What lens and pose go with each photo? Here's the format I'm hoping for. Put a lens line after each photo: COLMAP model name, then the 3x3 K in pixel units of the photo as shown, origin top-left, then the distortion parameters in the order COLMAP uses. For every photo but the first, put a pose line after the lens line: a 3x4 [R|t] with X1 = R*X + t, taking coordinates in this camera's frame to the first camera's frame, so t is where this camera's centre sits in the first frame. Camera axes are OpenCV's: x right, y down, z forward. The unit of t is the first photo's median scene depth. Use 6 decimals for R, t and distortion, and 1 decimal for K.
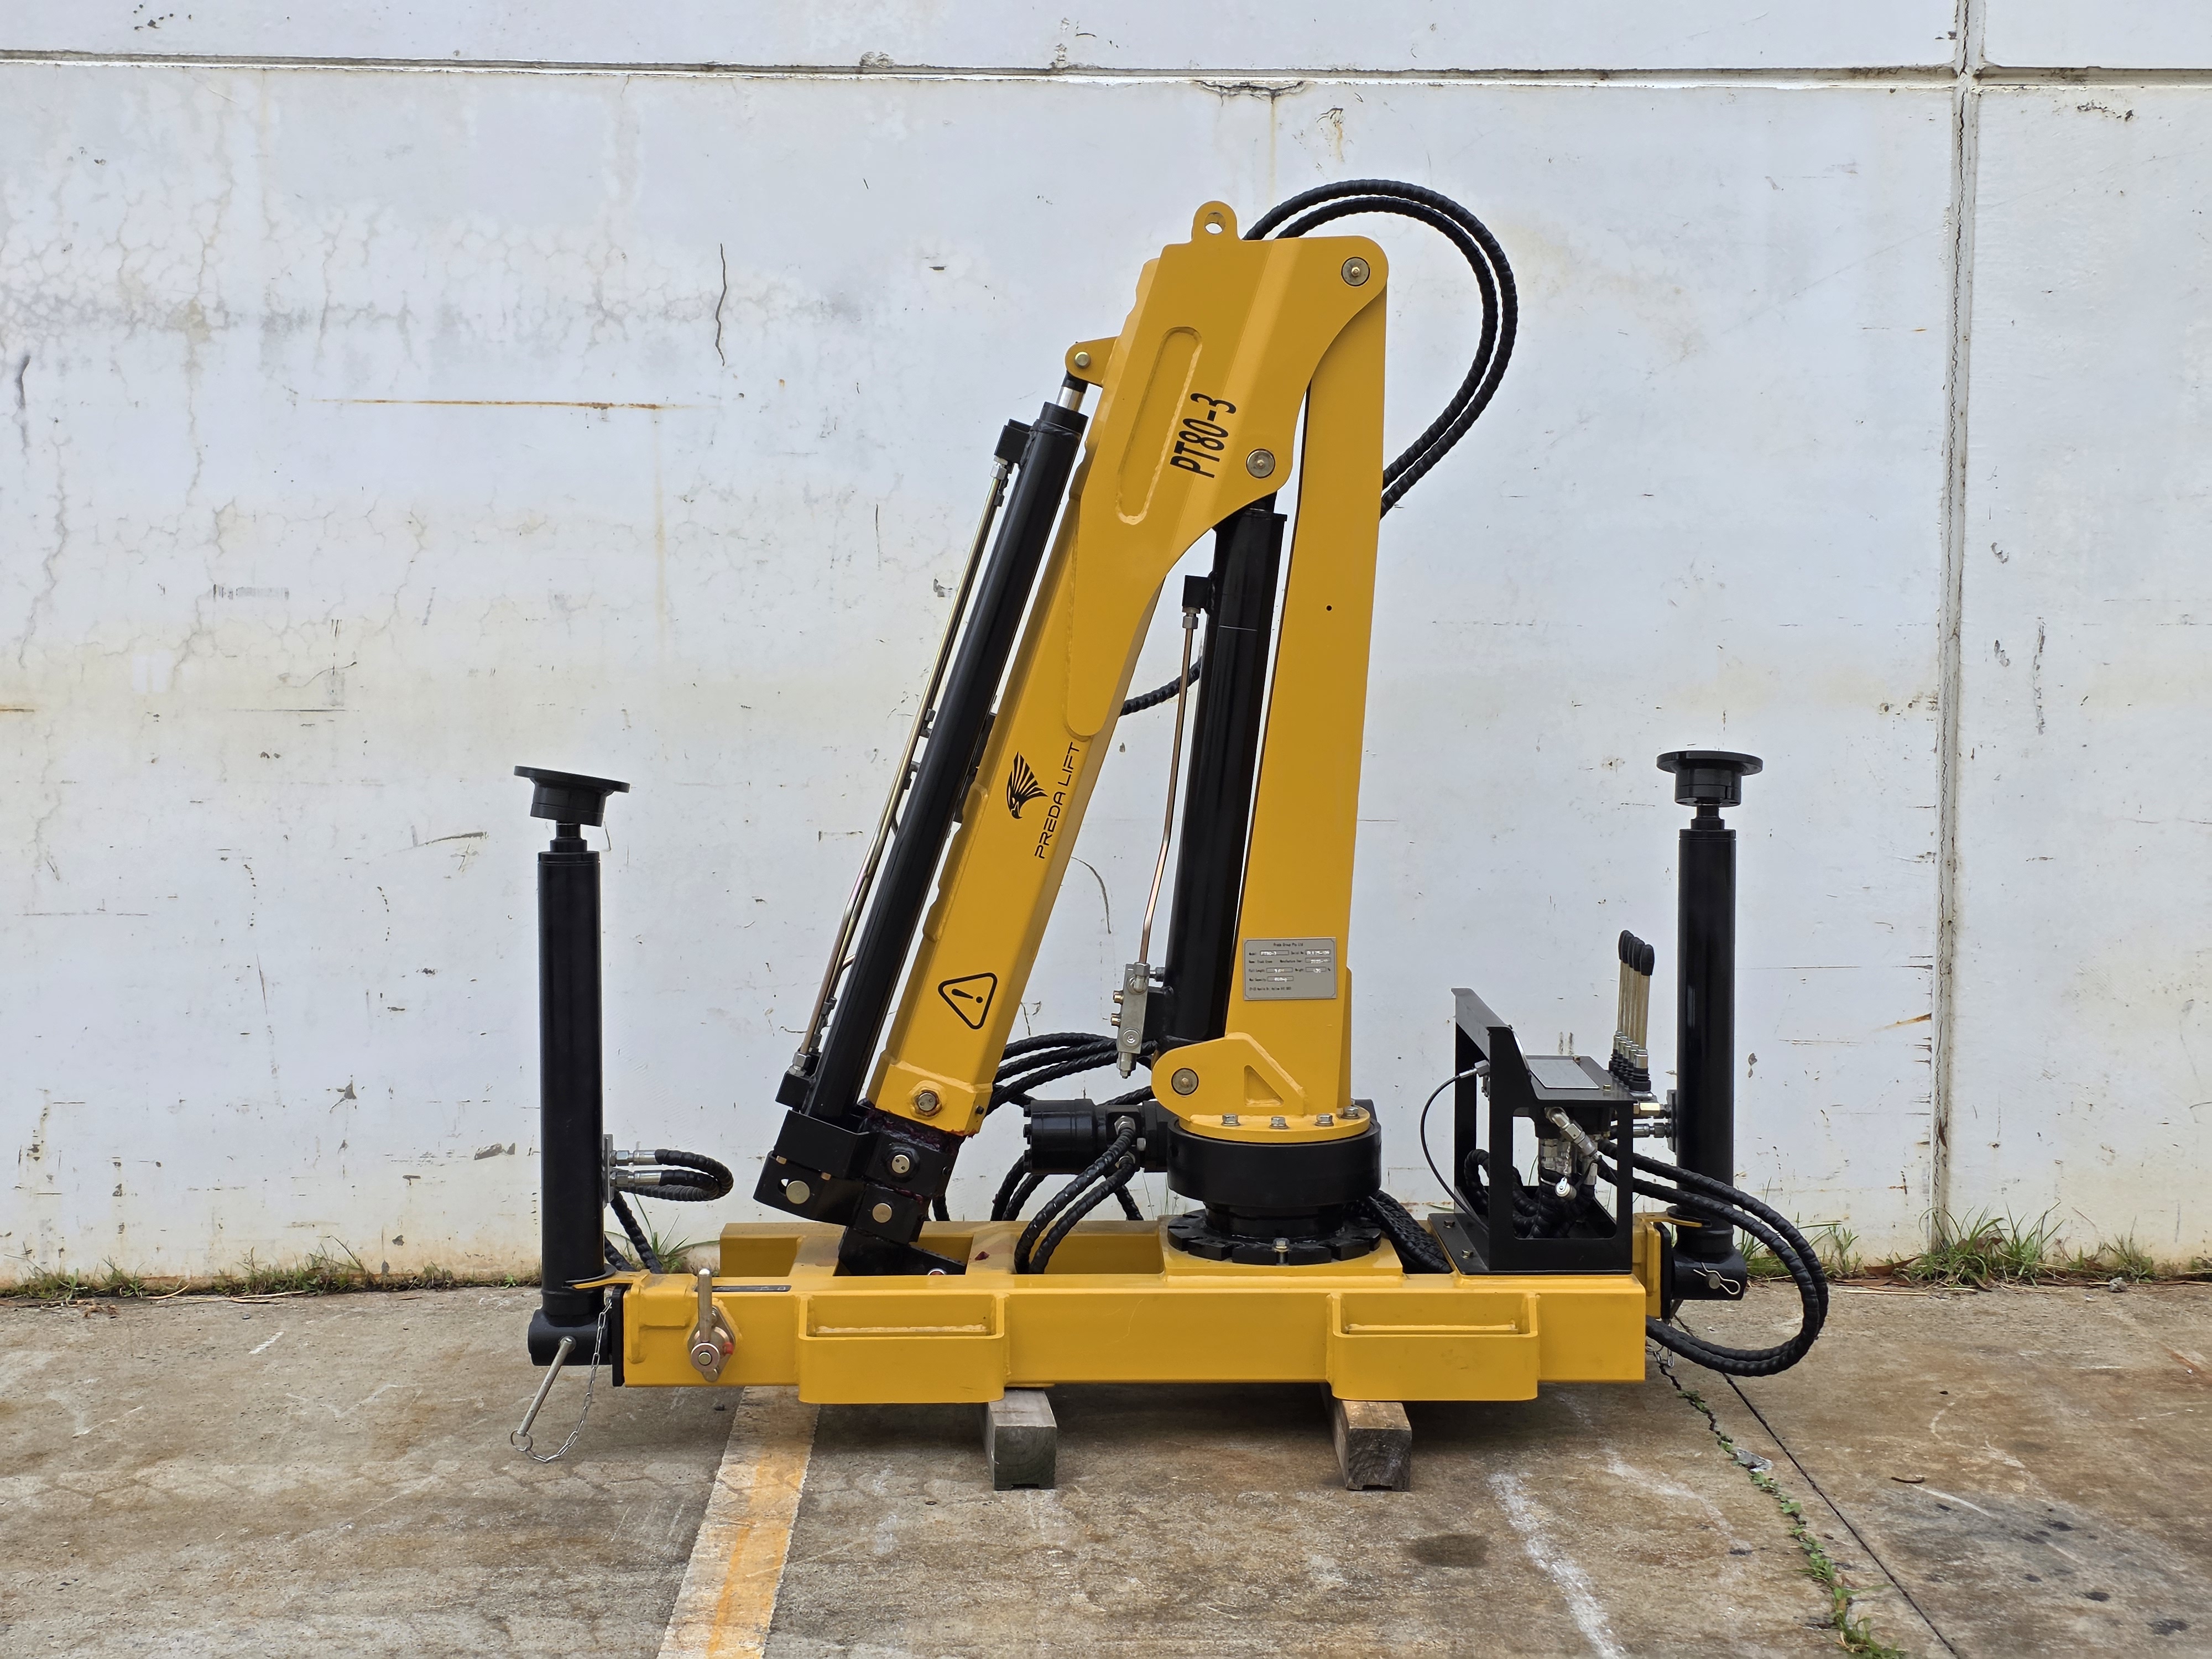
lens RADIAL K [[2973.8, 0, 1119.1], [0, 2973.8, 844.7], [0, 0, 1]] dist [0.012405, 0.000000]
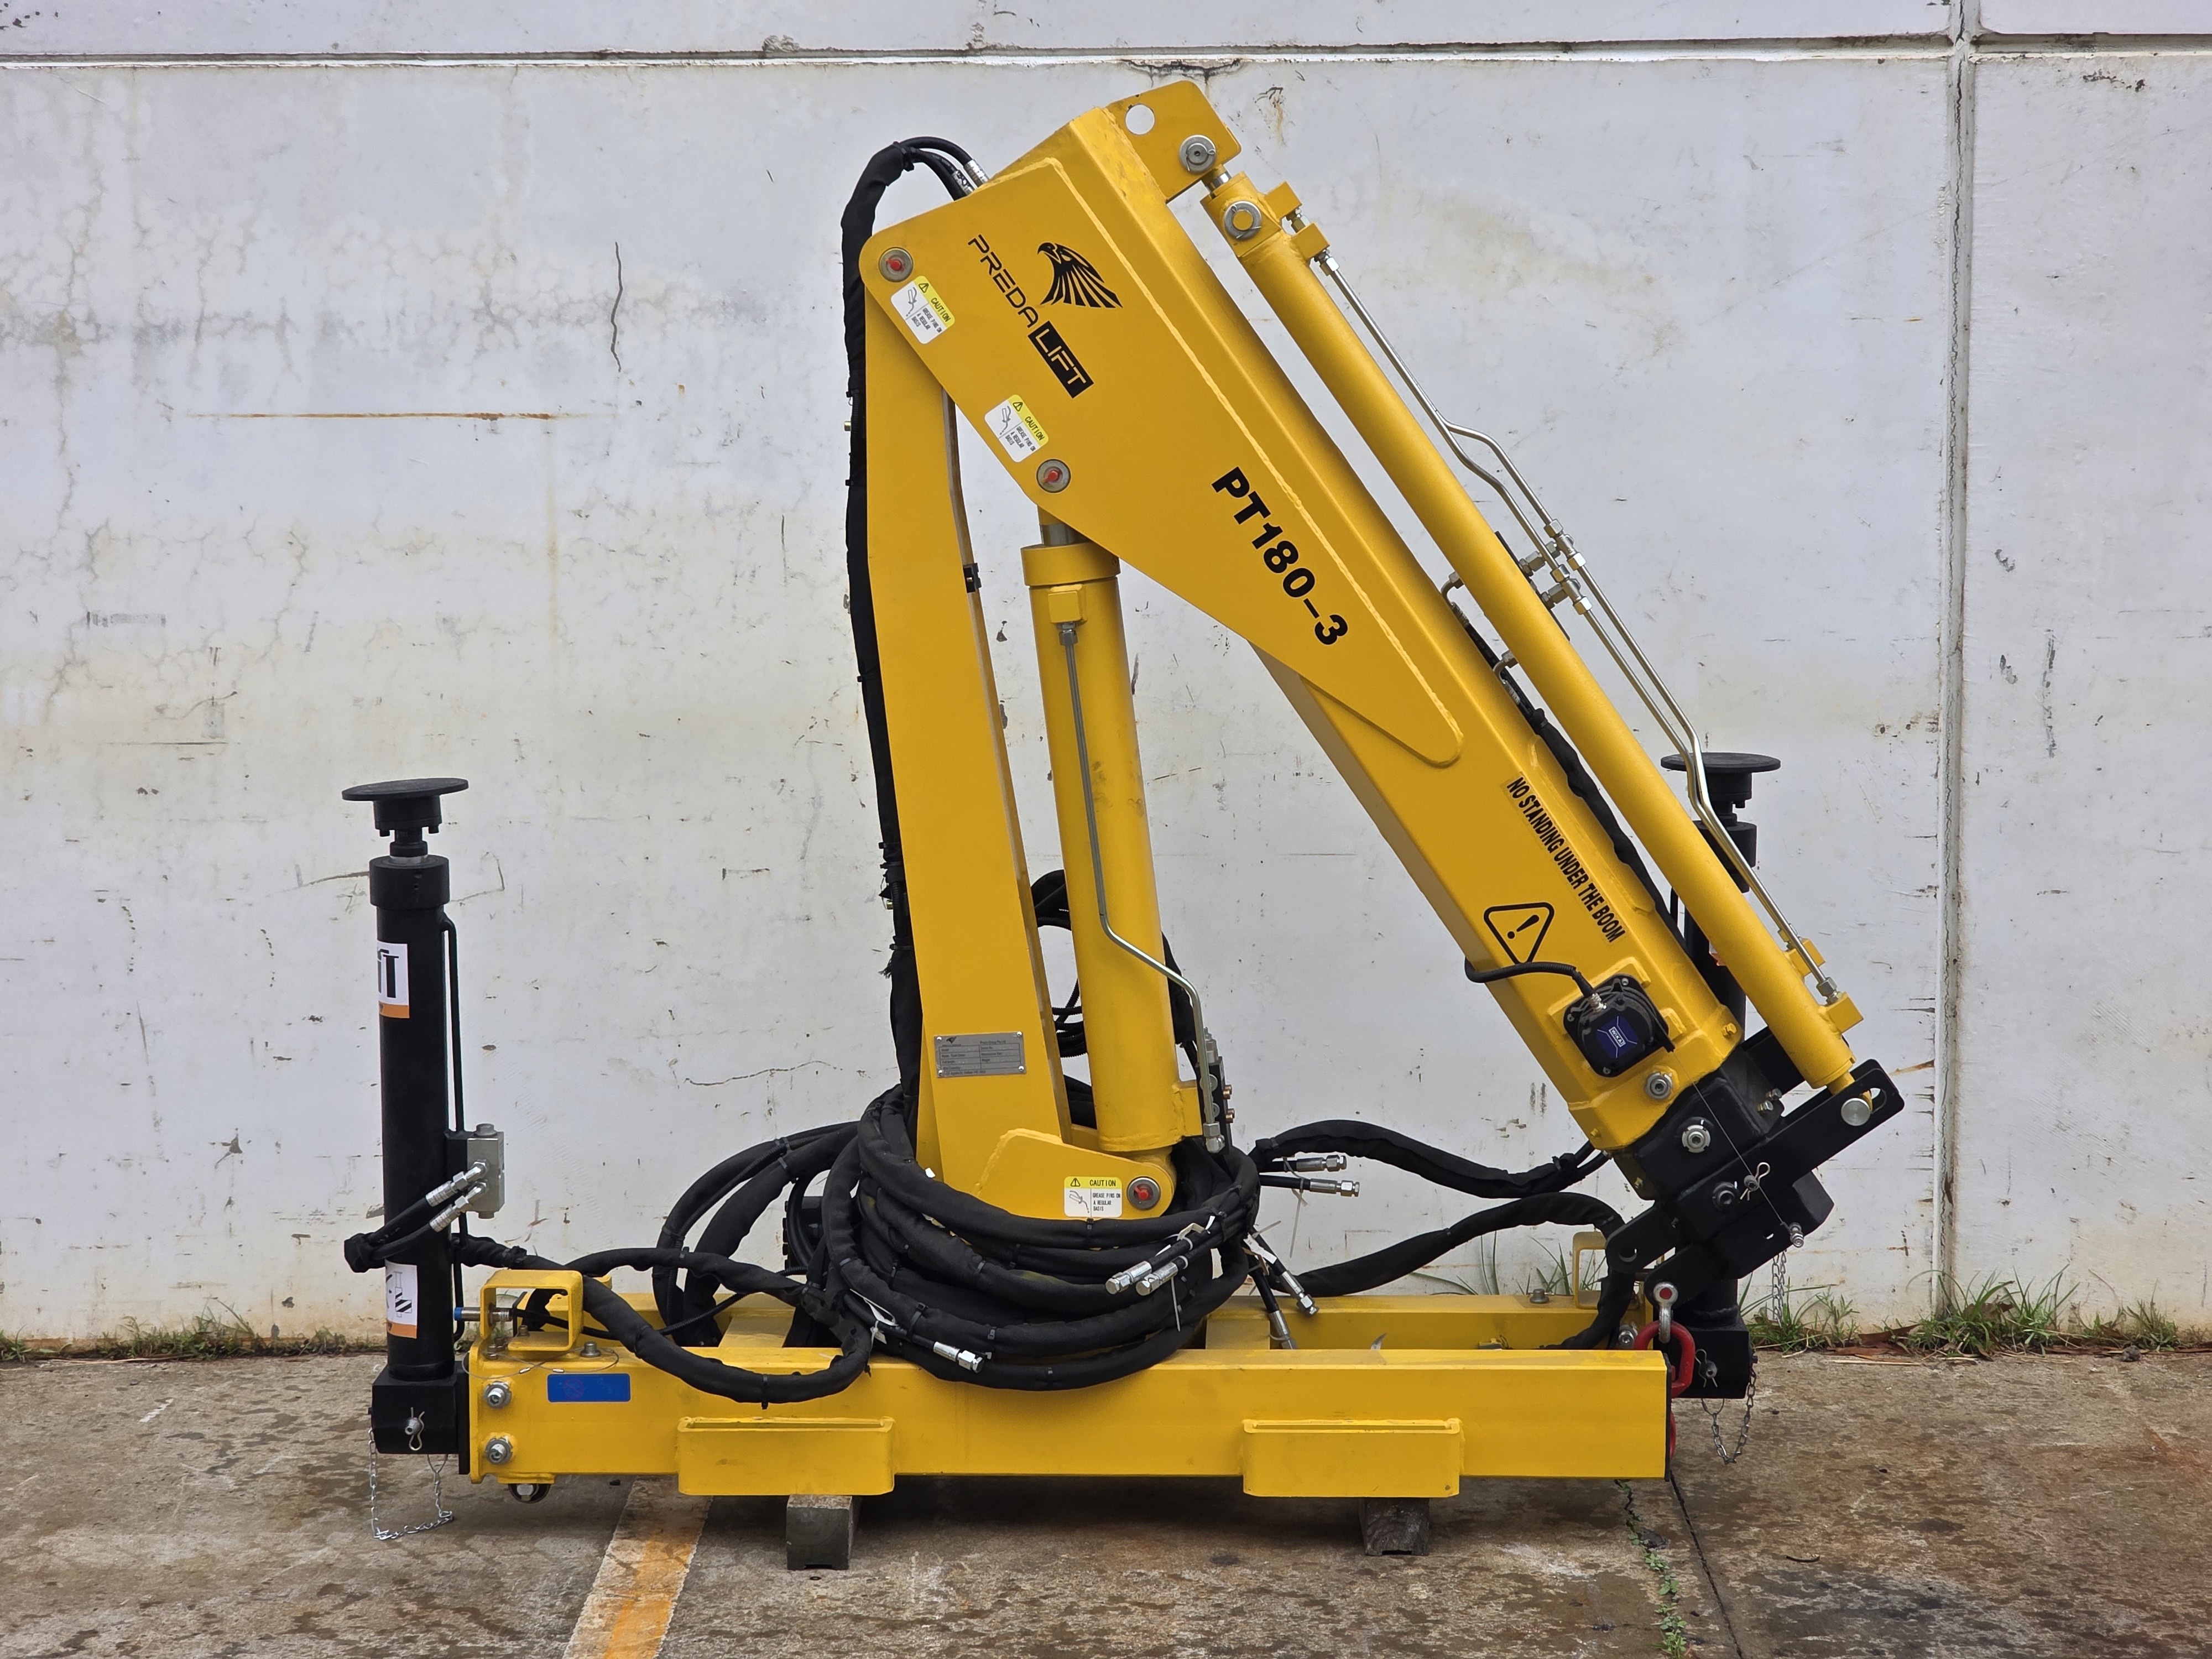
lens RADIAL K [[4387.4, 0, 1090.6], [0, 4387.4, 809.7], [0, 0, 1]] dist [-0.060710, 0.000000]
pose [[0.998570, -0.003562, -0.053346, 0.087359], [0.005525, 0.999312, 0.036684, -0.073399], [0.053179, -0.036927, 0.997902, -0.368485]]
